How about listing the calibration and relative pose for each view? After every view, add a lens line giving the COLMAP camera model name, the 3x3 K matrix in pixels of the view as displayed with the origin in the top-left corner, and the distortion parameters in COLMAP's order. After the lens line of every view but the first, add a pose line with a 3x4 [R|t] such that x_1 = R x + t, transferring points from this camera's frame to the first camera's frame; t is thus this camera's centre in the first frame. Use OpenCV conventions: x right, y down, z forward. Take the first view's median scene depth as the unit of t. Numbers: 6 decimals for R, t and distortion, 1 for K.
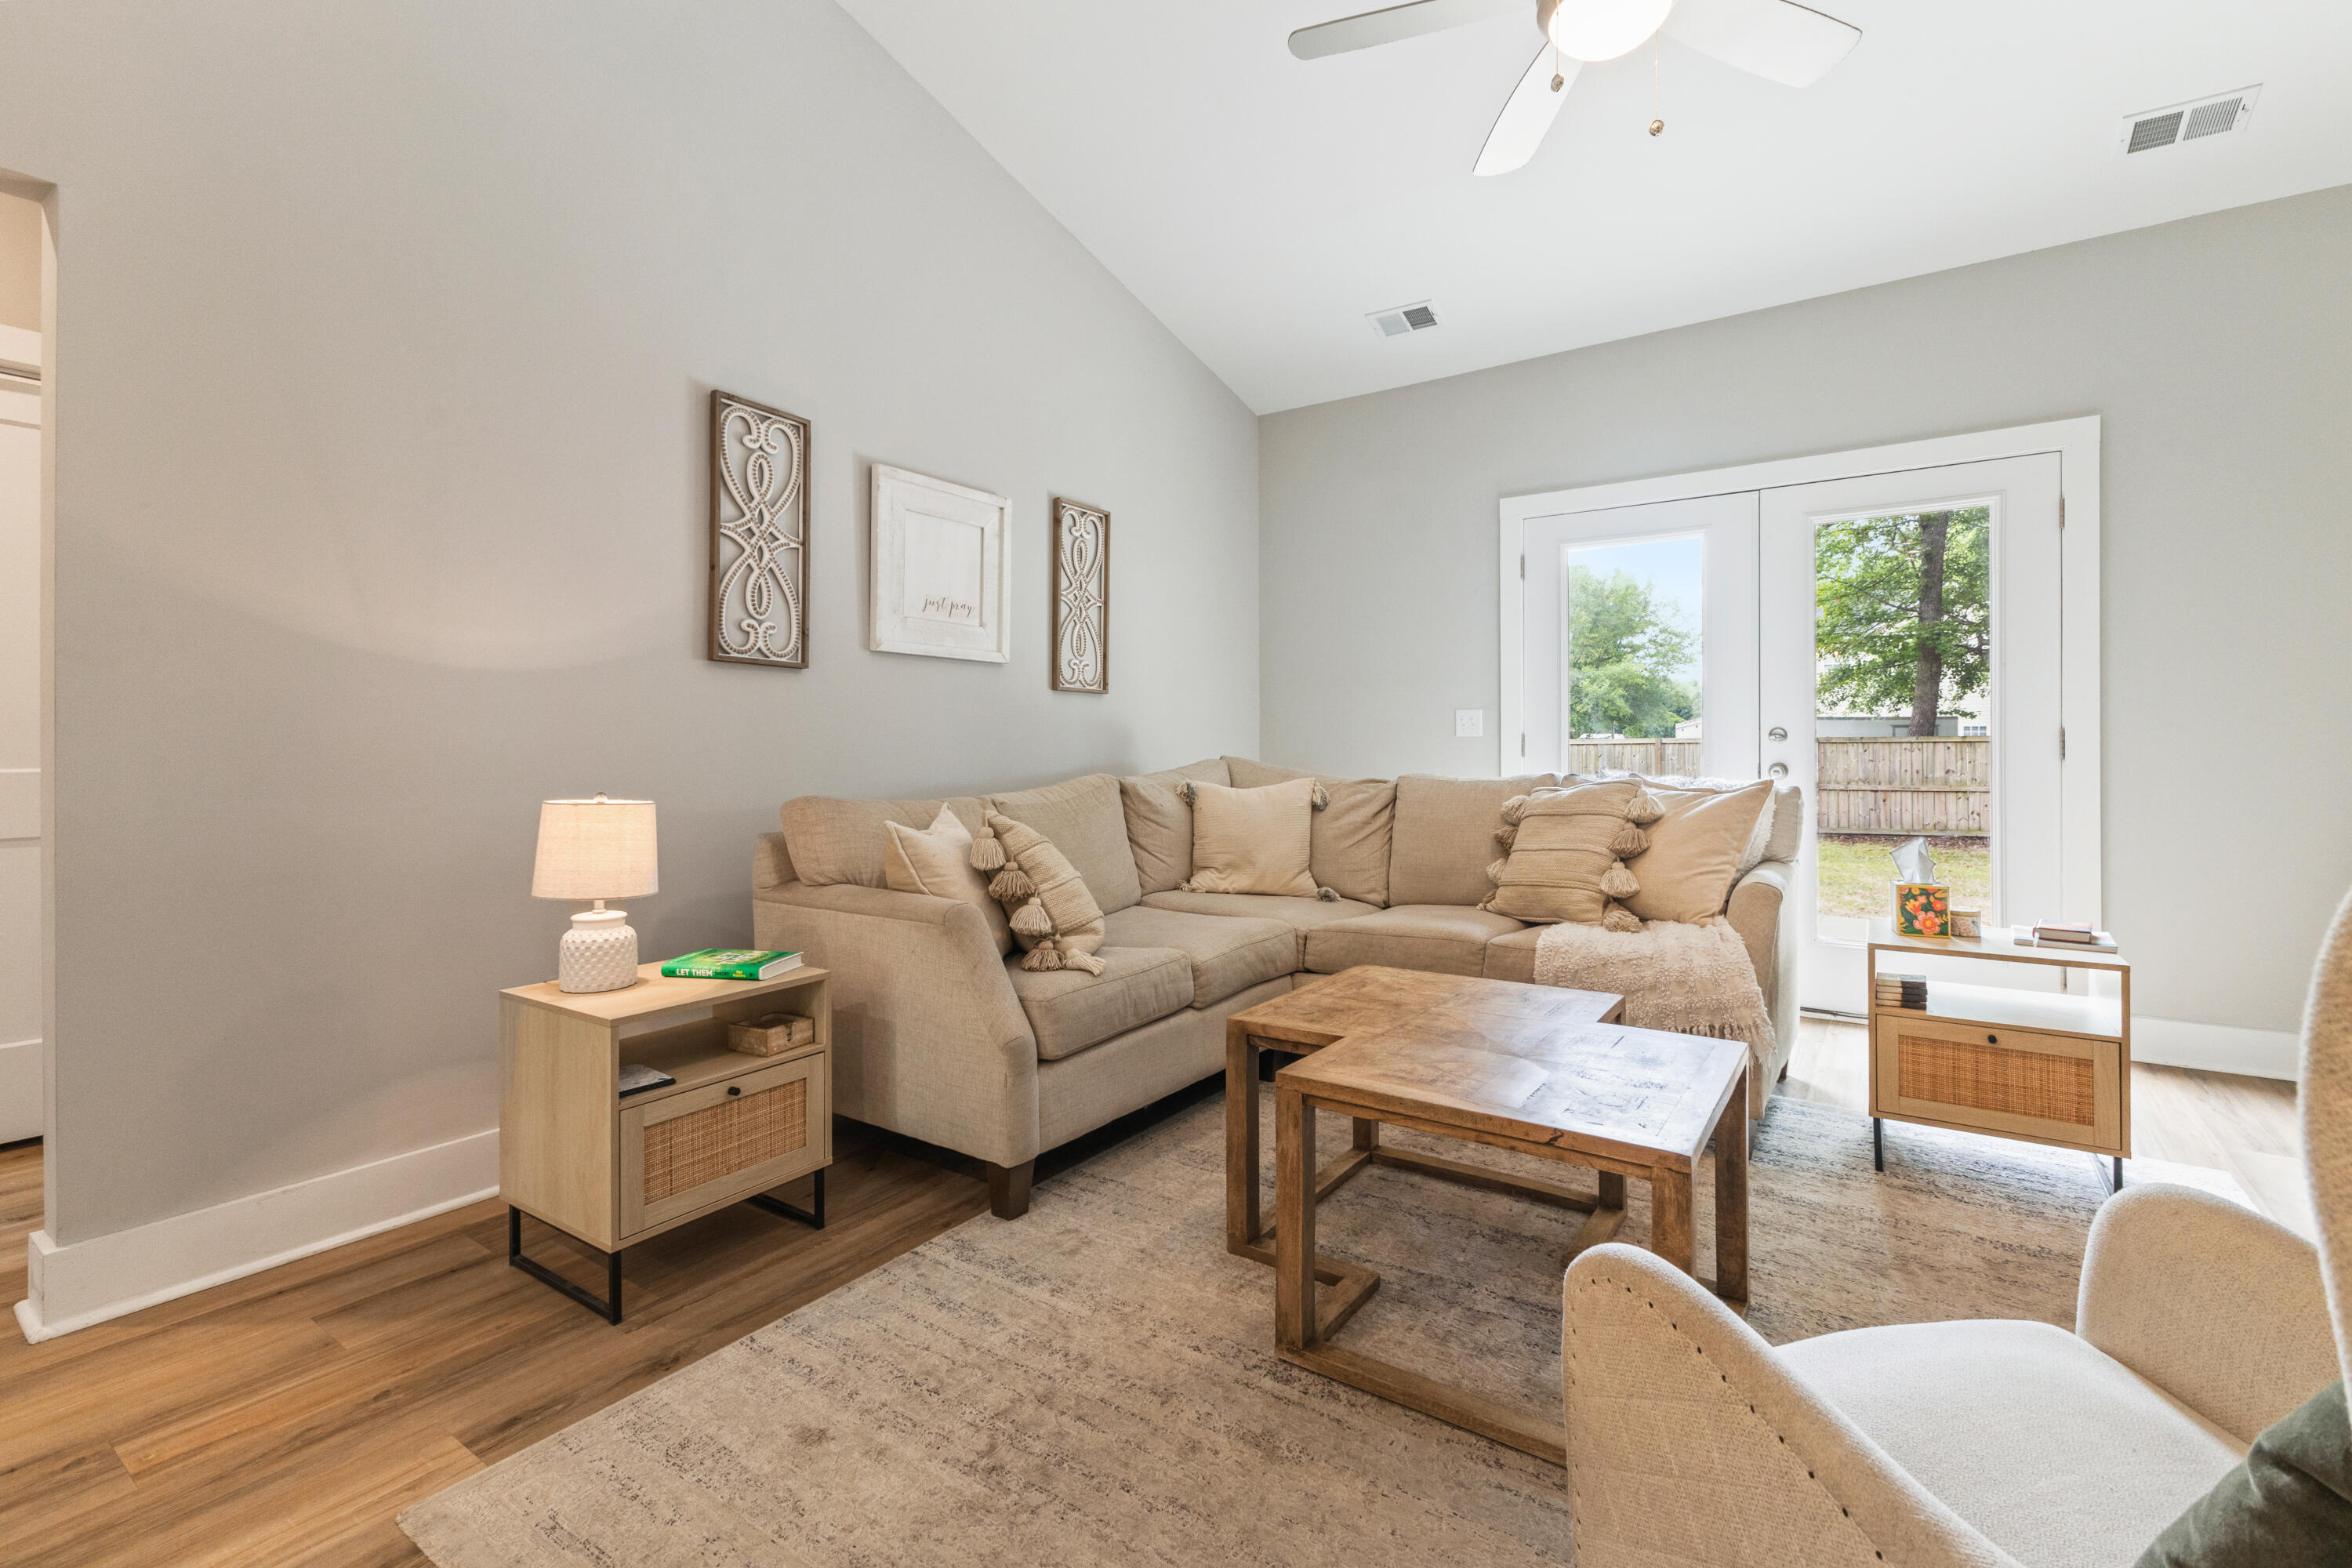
lens RADIAL K [[1041.4, 0, 1202.8], [0, 1041.4, 741.6], [0, 0, 1]] dist [0.007383, 0.000973]
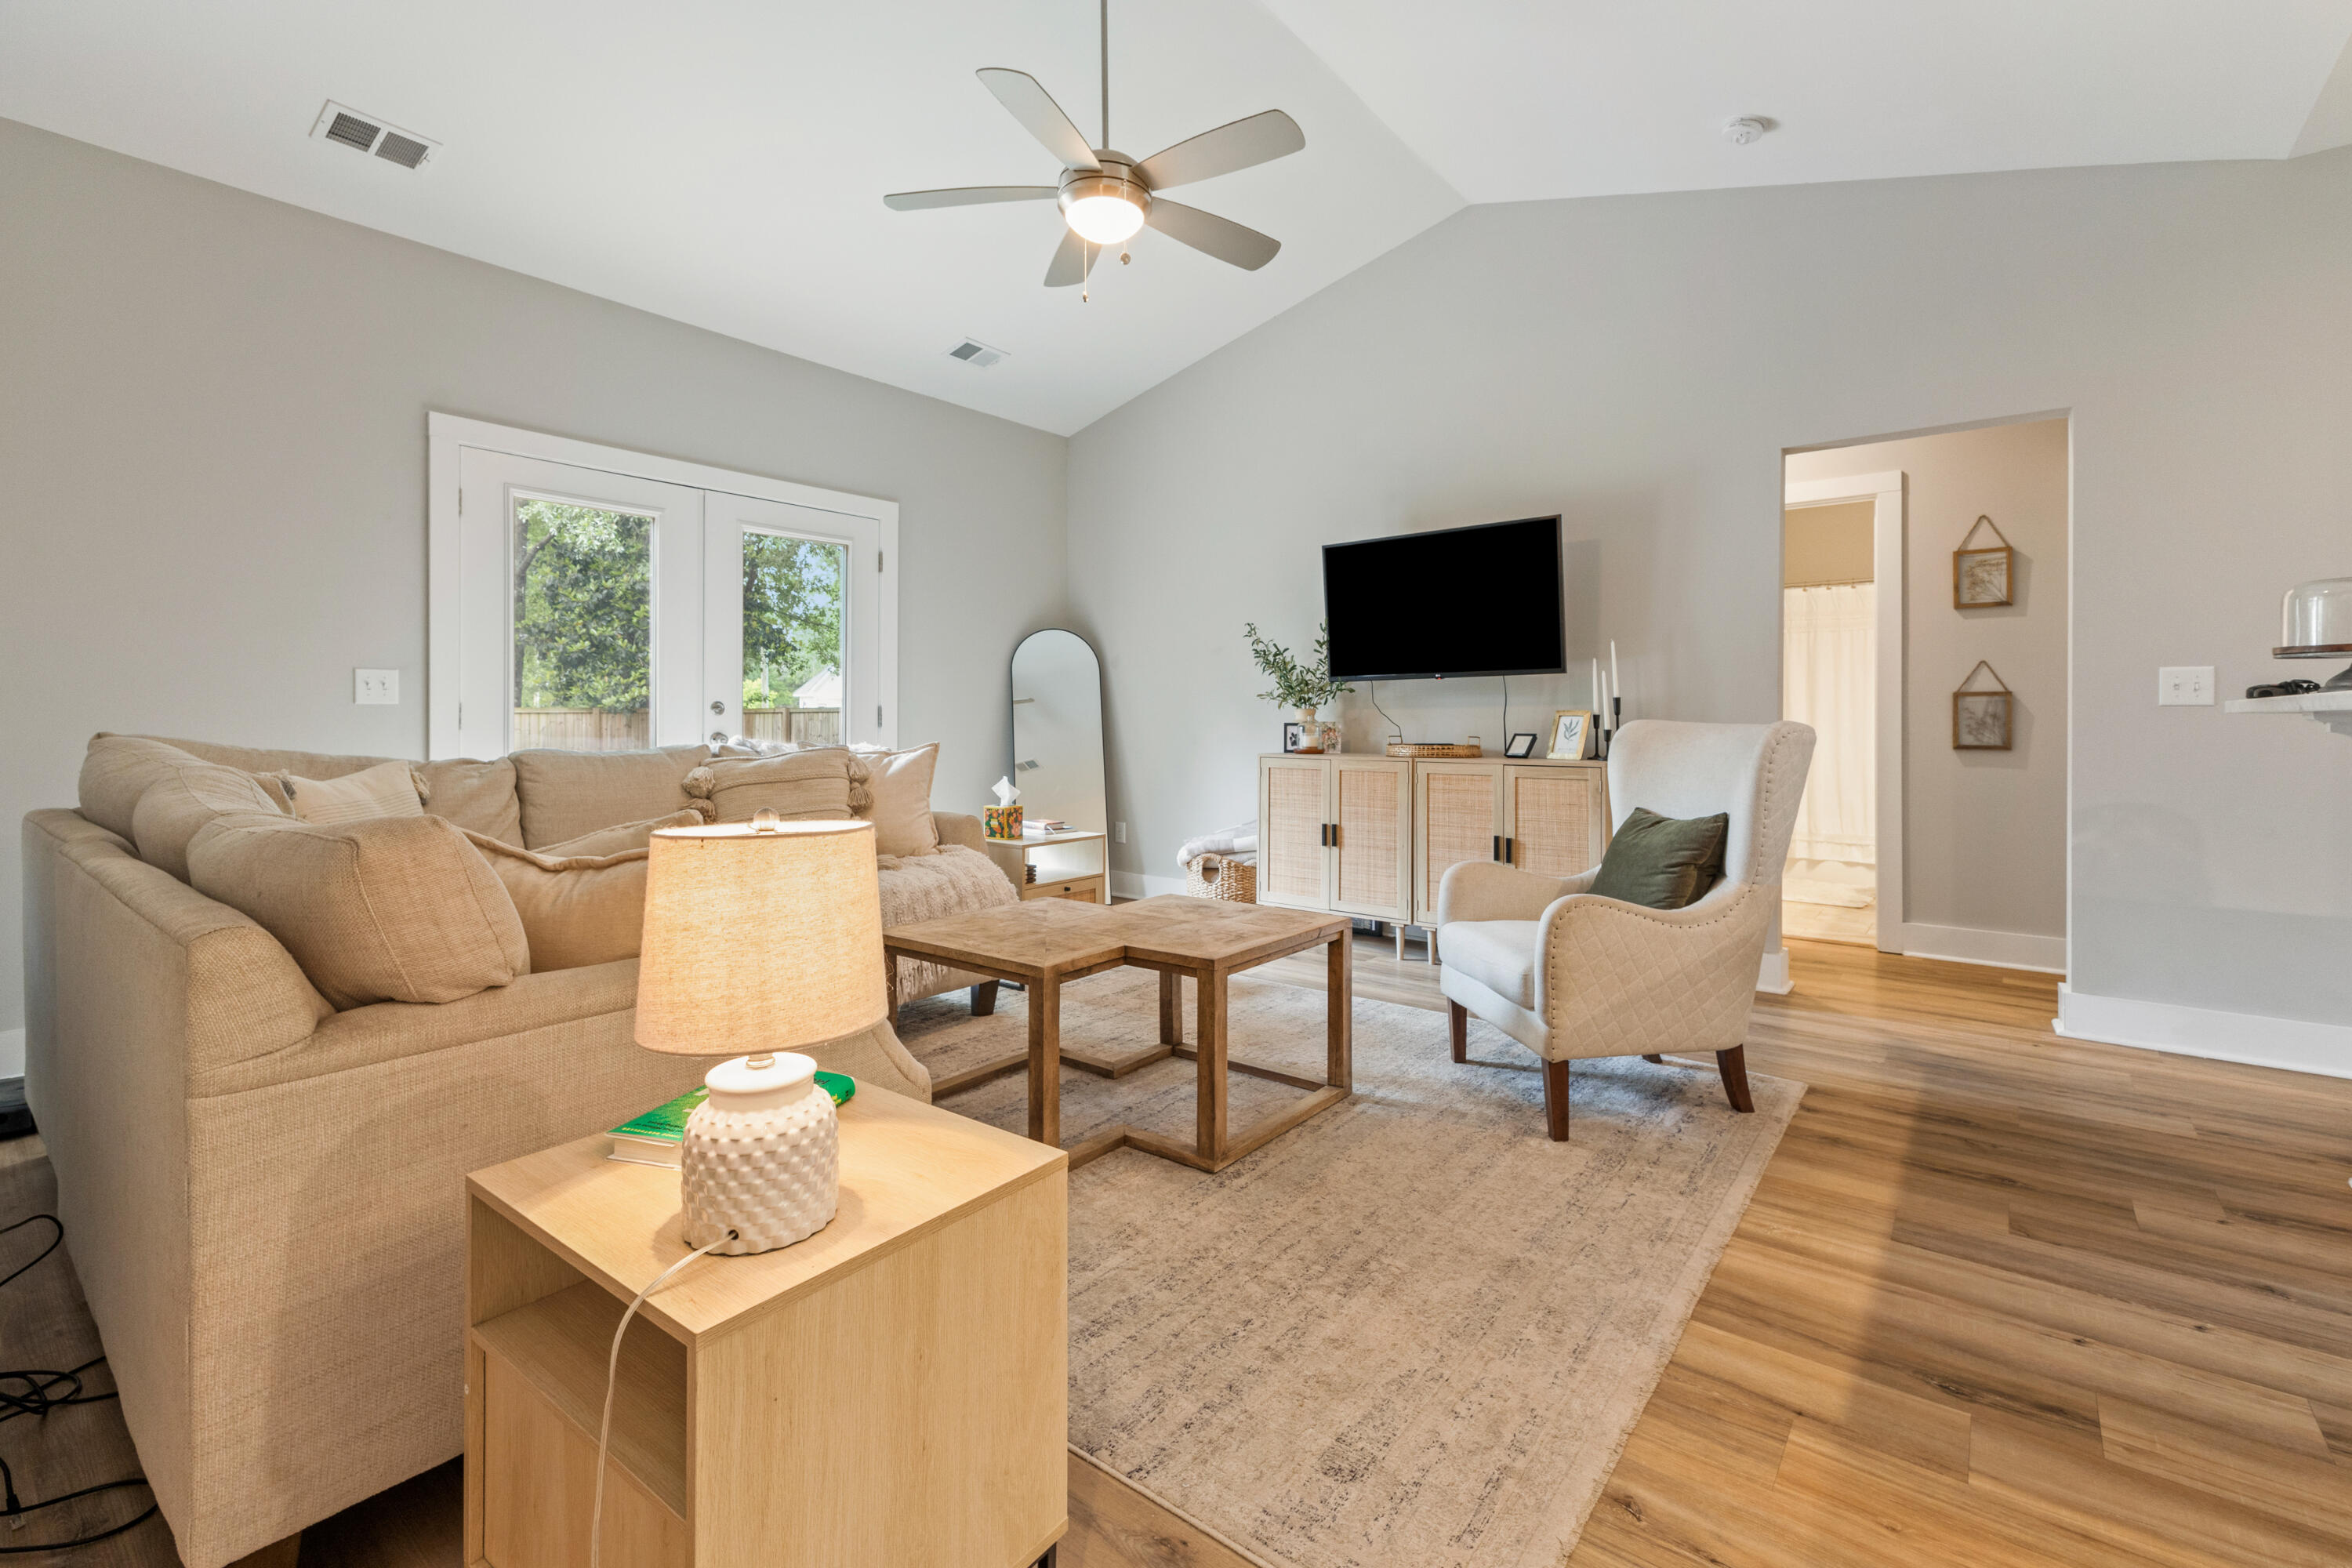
lens RADIAL K [[1041.4, 0, 1164.9], [0, 1041.4, 726.8], [0, 0, 1]] dist [0.007383, 0.000973]
pose [[0.076095, -0.006343, 0.997080, -0.591753], [-0.005806, 0.999960, 0.006804, 0.003990], [-0.997084, -0.006307, 0.076055, 0.451718]]
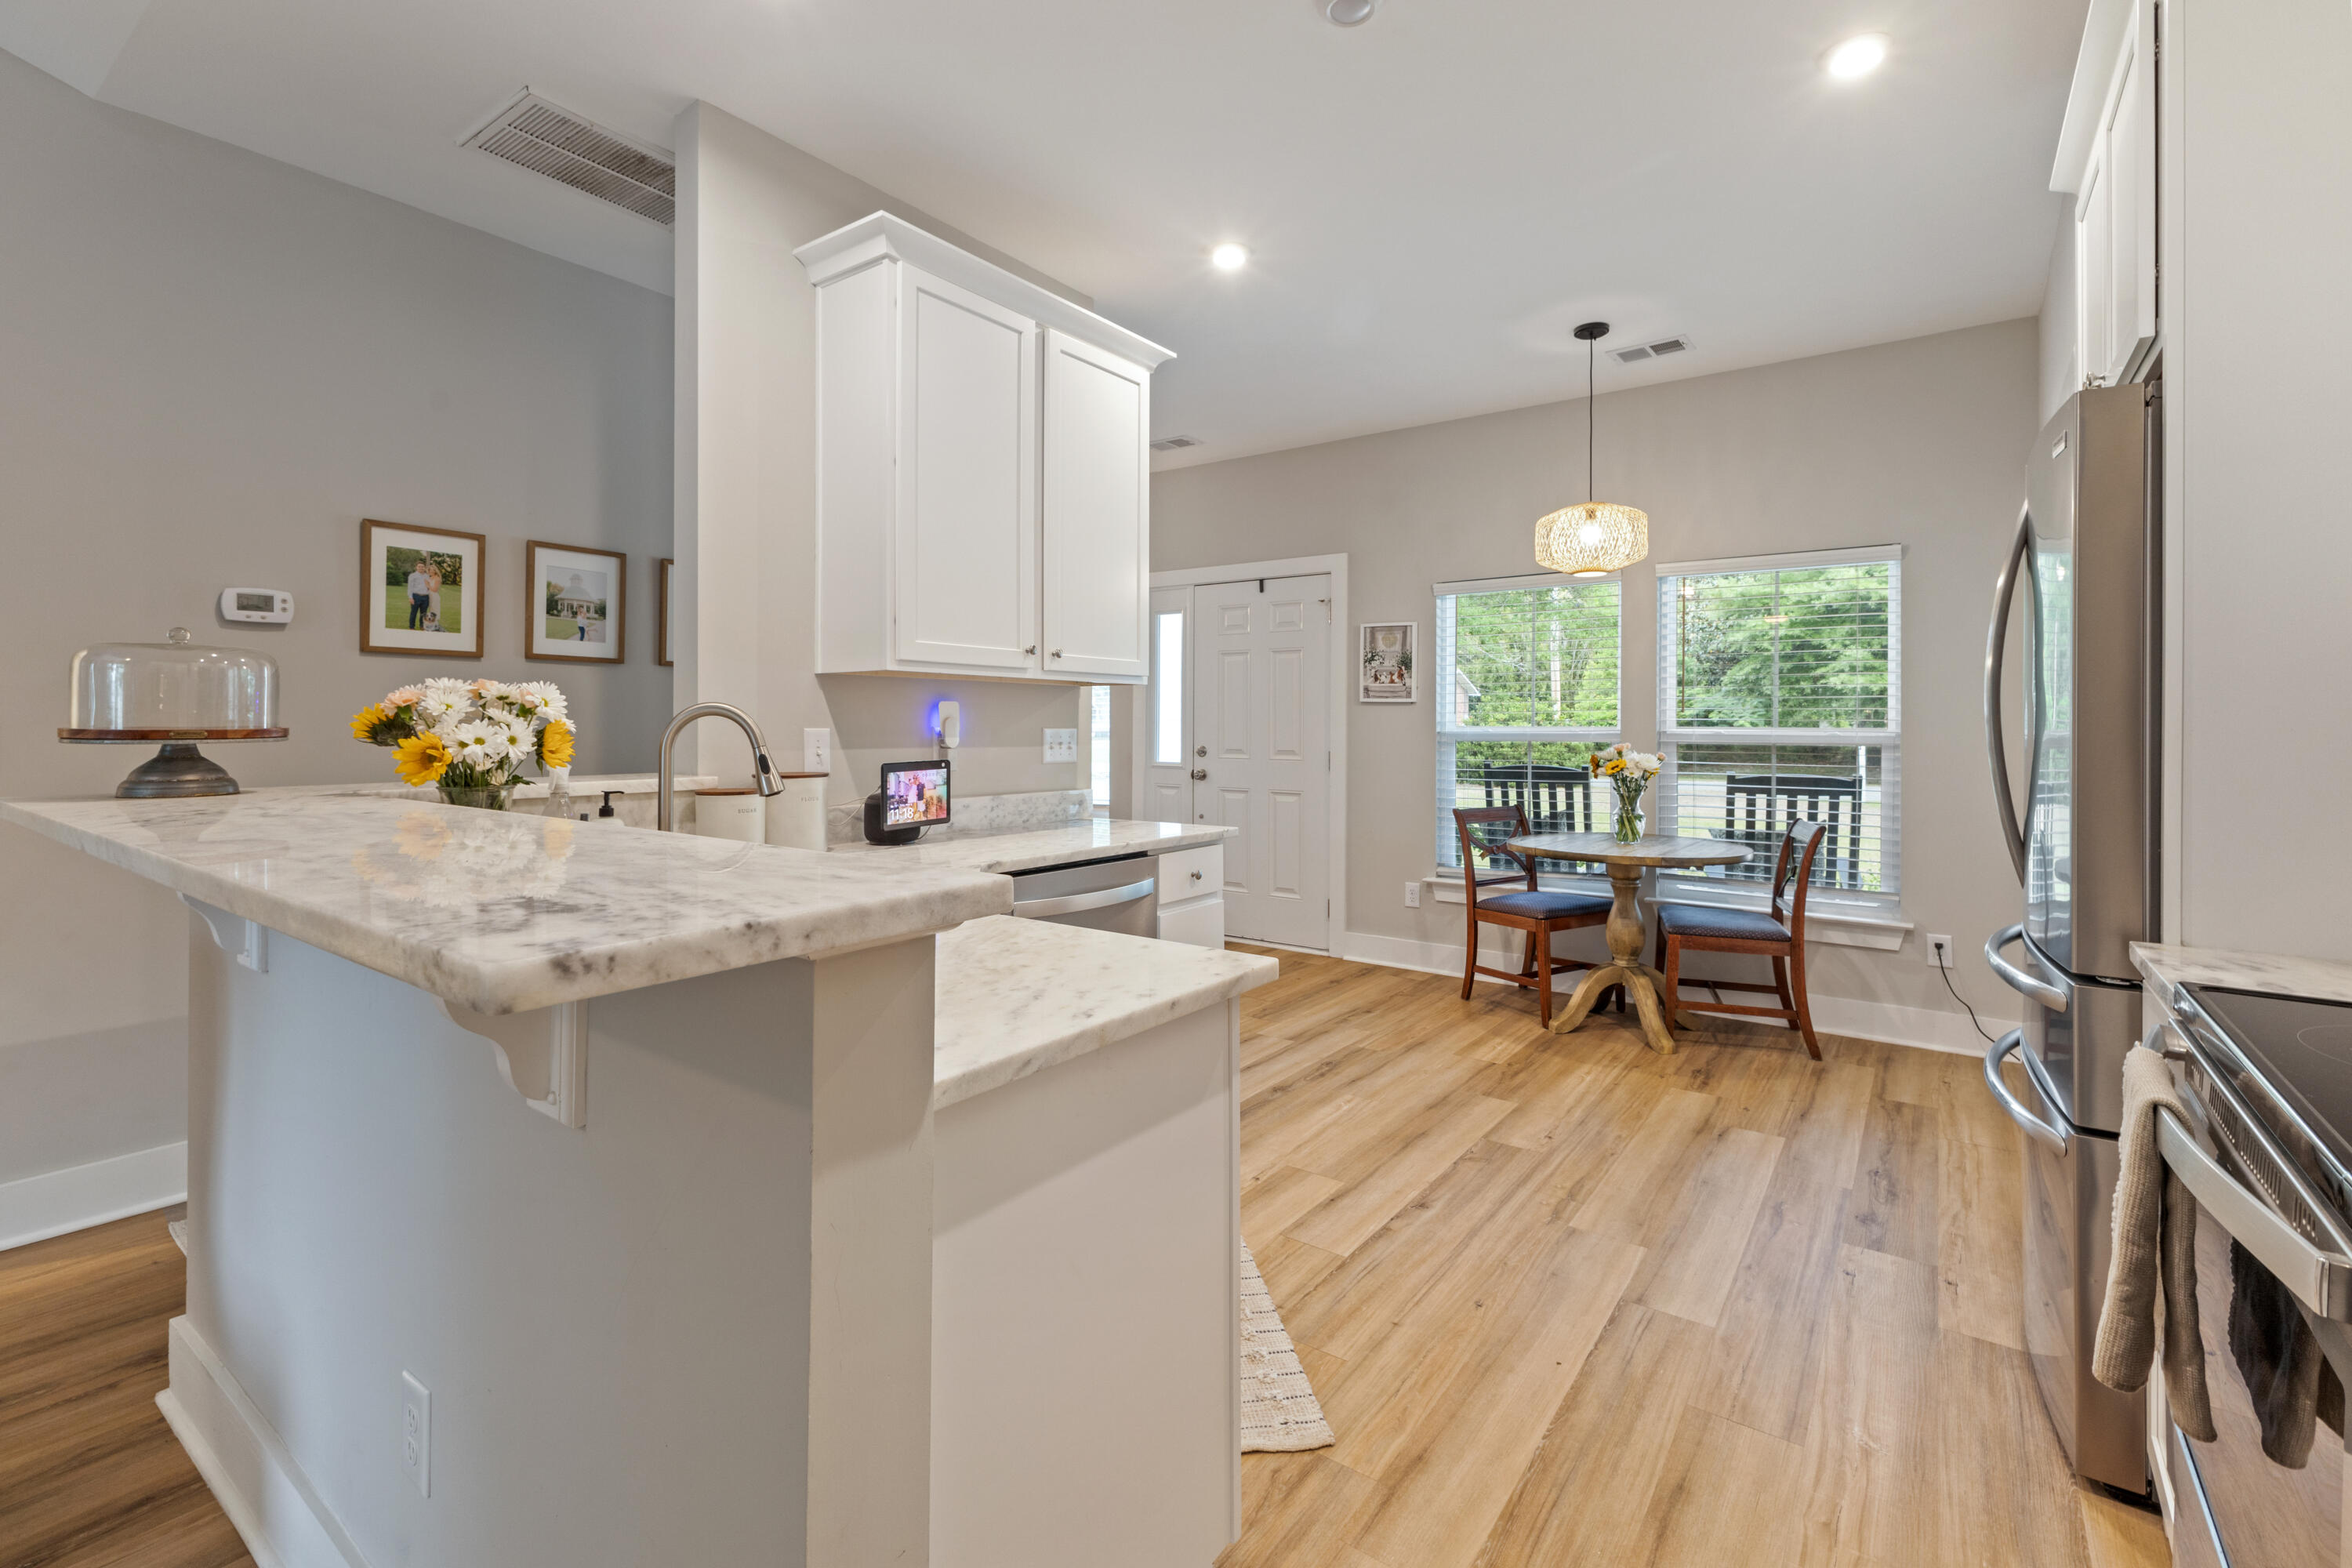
lens RADIAL K [[1041.4, 0, 1205.4], [0, 1041.4, 715.7], [0, 0, 1]] dist [0.007383, 0.000973]
pose [[-0.999894, 0.001996, 0.014389, -0.420274], [0.001814, 0.999918, -0.012648, -0.042796], [-0.014413, -0.012621, -0.999816, 0.290018]]
